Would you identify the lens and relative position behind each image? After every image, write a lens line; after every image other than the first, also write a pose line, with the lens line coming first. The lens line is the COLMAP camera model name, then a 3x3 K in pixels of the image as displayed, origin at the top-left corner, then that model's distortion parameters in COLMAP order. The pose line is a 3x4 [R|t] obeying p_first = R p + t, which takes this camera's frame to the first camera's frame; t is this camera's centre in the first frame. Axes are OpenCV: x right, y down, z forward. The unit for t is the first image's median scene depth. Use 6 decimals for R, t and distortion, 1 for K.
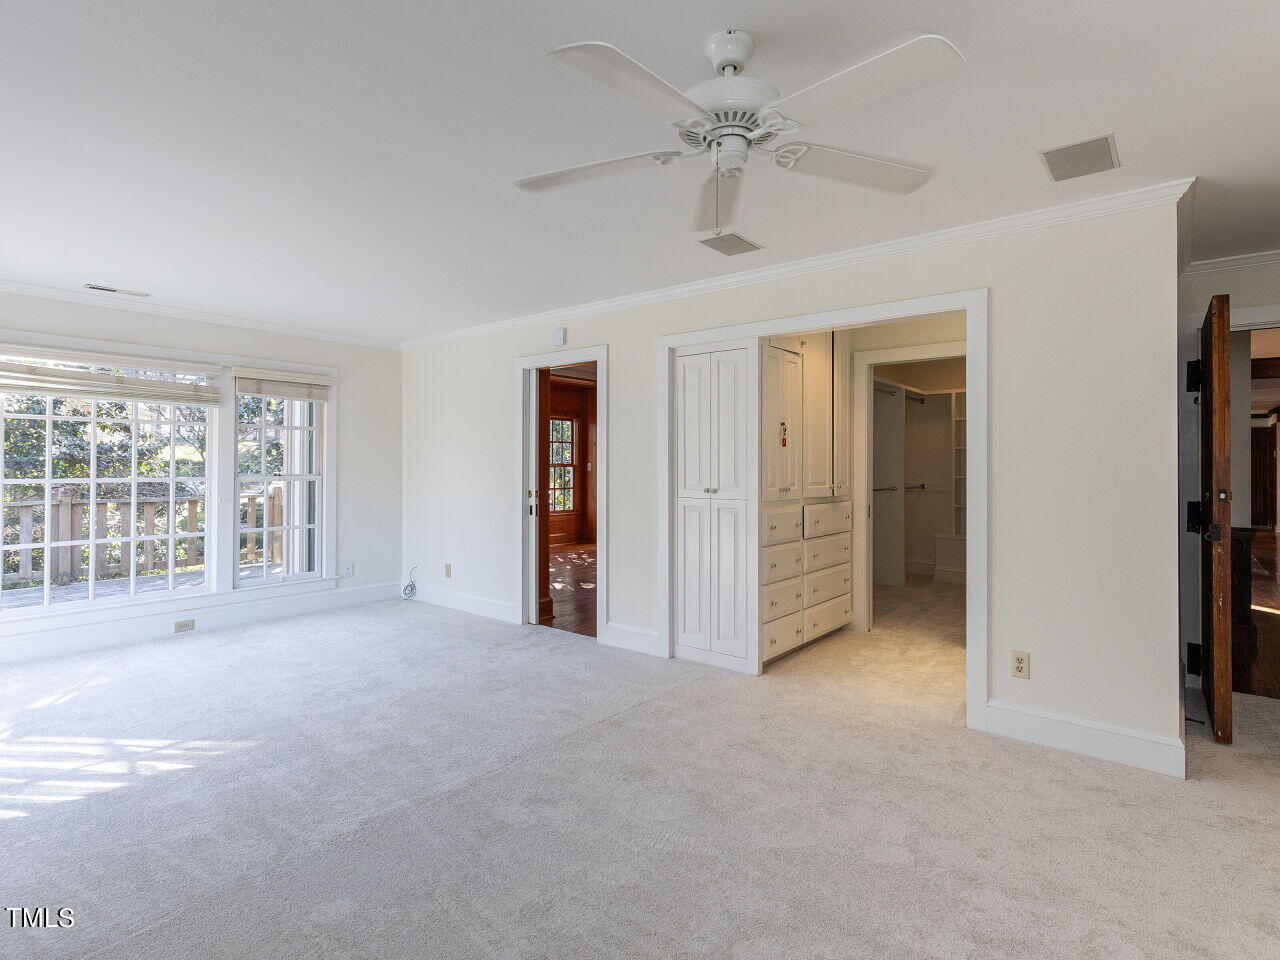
lens RADIAL K [[678.2, 0, 641.2], [0, 678.2, 460.4], [0, 0, 1]] dist [0.015399, -0.001206]
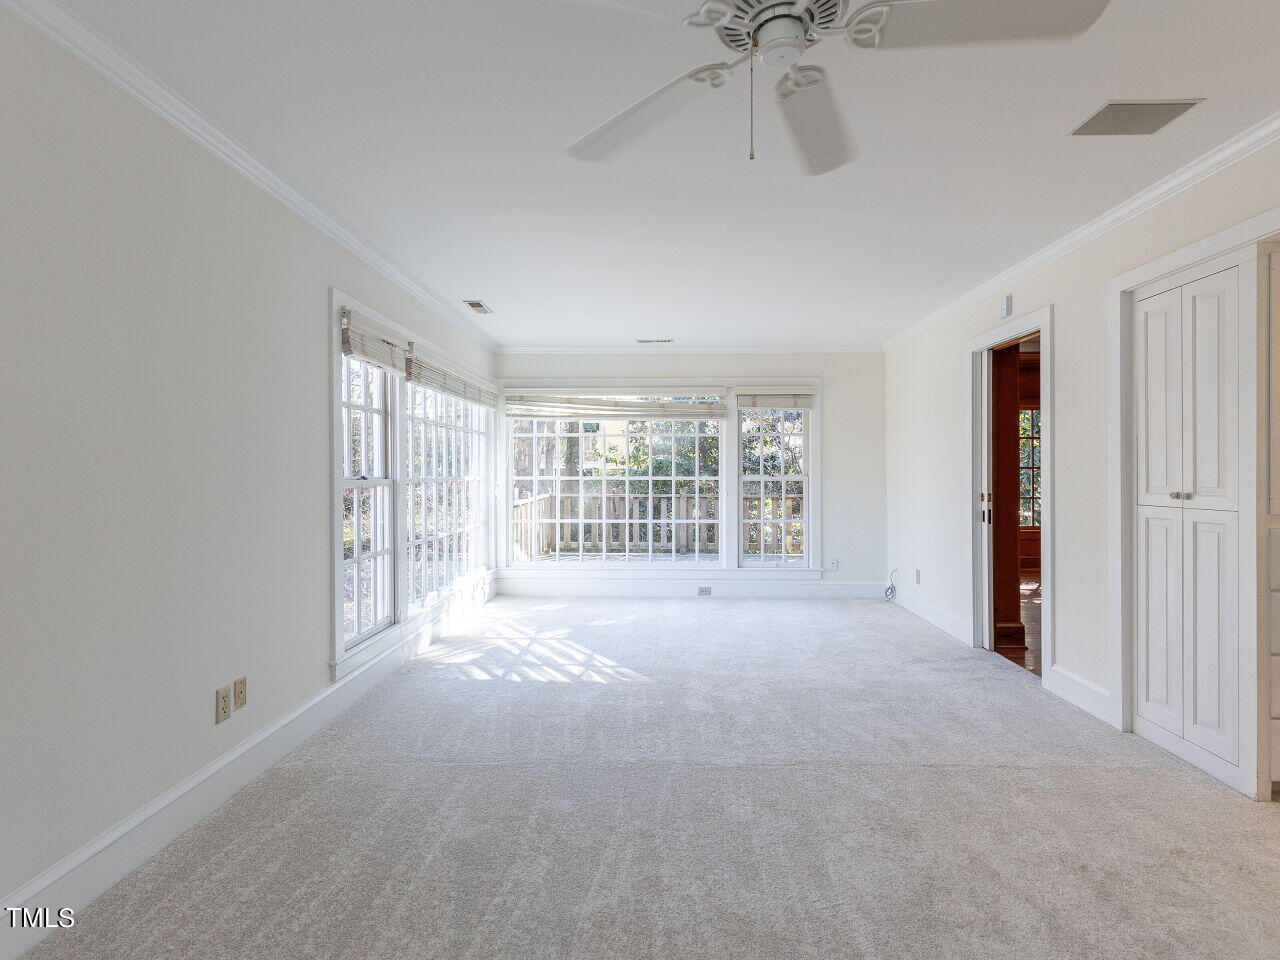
lens RADIAL K [[657.1, 0, 640.0], [0, 657.1, 480.0], [0, 0, 1]] dist [0.013684, -0.001080]
pose [[0.594470, 0.005807, -0.804097, 0.282130], [0.006943, 0.999900, 0.012355, 0.016340], [0.804088, -0.012927, 0.594370, 0.178428]]
